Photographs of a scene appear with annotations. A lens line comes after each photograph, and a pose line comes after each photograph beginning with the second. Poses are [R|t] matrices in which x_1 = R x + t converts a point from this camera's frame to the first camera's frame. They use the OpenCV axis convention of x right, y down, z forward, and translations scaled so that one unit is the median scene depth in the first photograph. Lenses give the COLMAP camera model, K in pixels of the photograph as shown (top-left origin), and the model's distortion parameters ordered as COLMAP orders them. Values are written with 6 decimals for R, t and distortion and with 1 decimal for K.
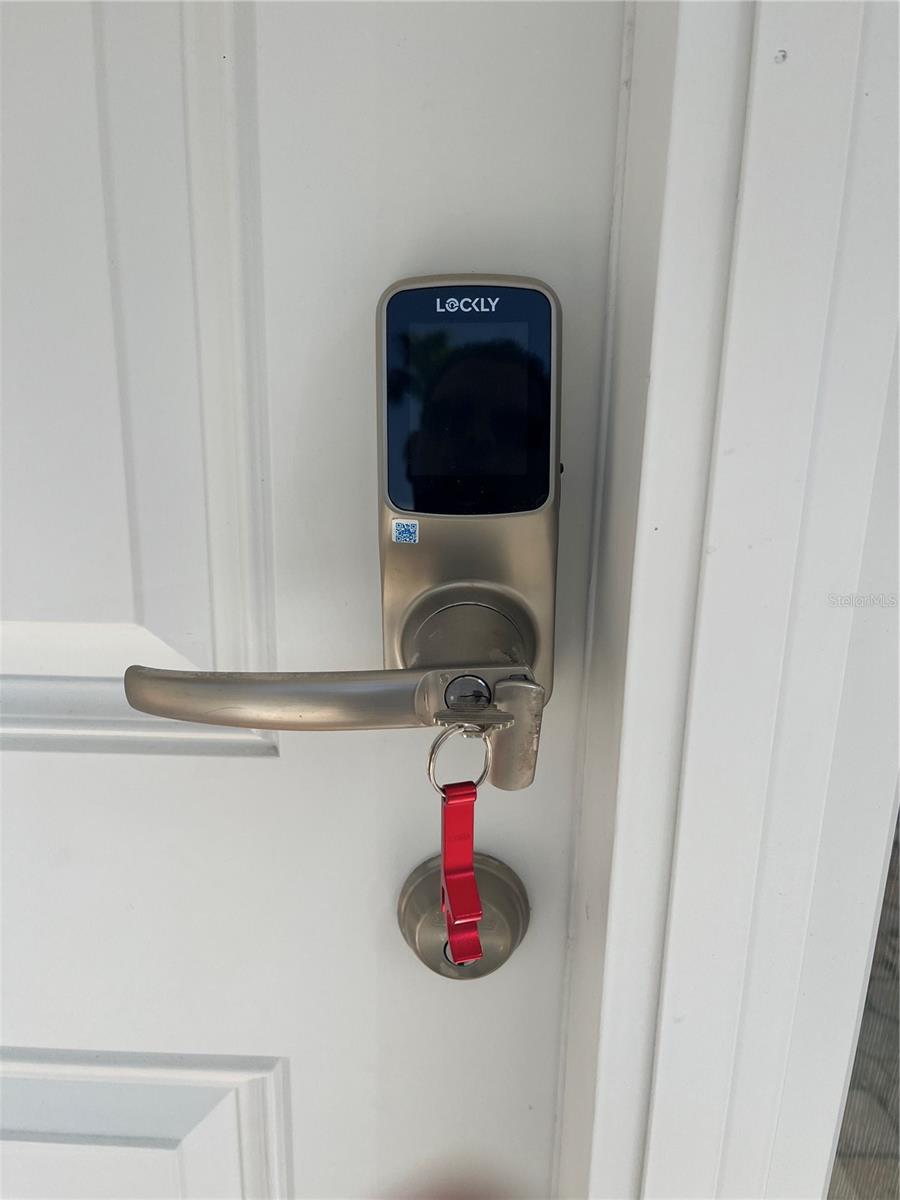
lens RADIAL K [[915.5, 0, 450.0], [0, 915.5, 600.0], [0, 0, 1]] dist [0.040630, -0.105190]
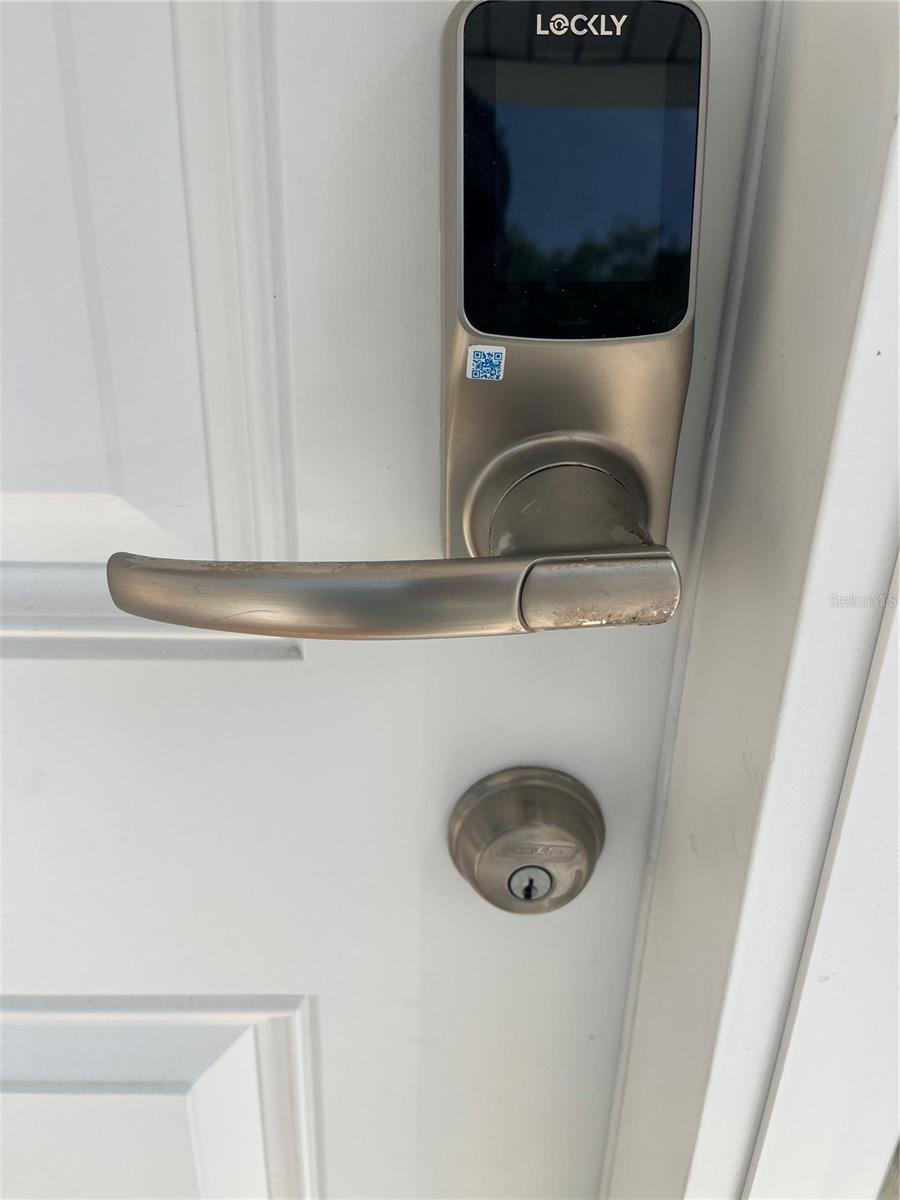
lens RADIAL K [[915.5, 0, 450.0], [0, 915.5, 600.0], [0, 0, 1]] dist [0.040630, -0.105190]
pose [[0.998579, -0.014696, 0.051229, -0.116936], [0.006692, 0.988197, 0.153043, -0.001324], [-0.052873, -0.152483, 0.986891, 0.256617]]
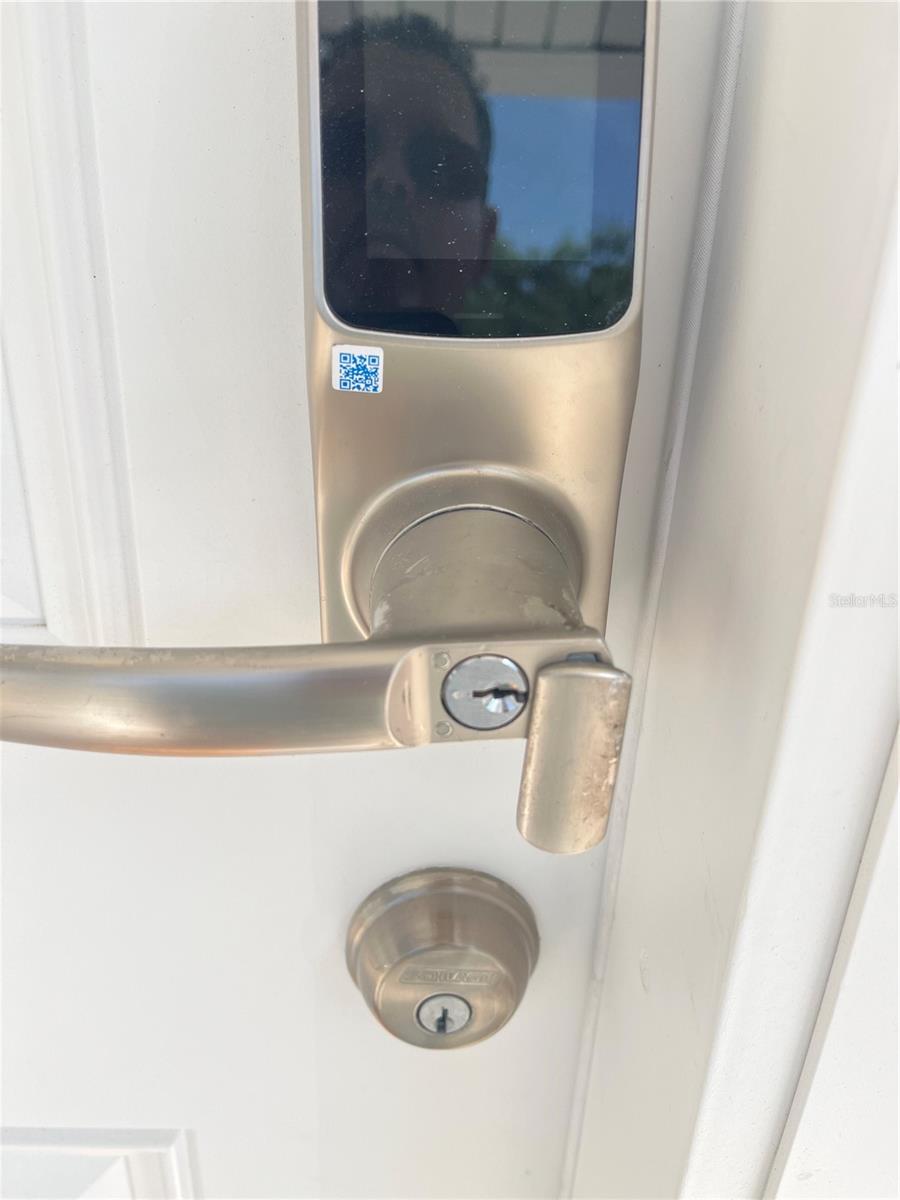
lens RADIAL K [[915.5, 0, 450.0], [0, 915.5, 600.0], [0, 0, 1]] dist [0.040630, -0.105190]
pose [[0.996976, -0.008668, 0.077225, -0.037640], [-0.003402, 0.987940, 0.154799, -0.025924], [-0.077635, -0.154593, 0.984923, 0.452830]]
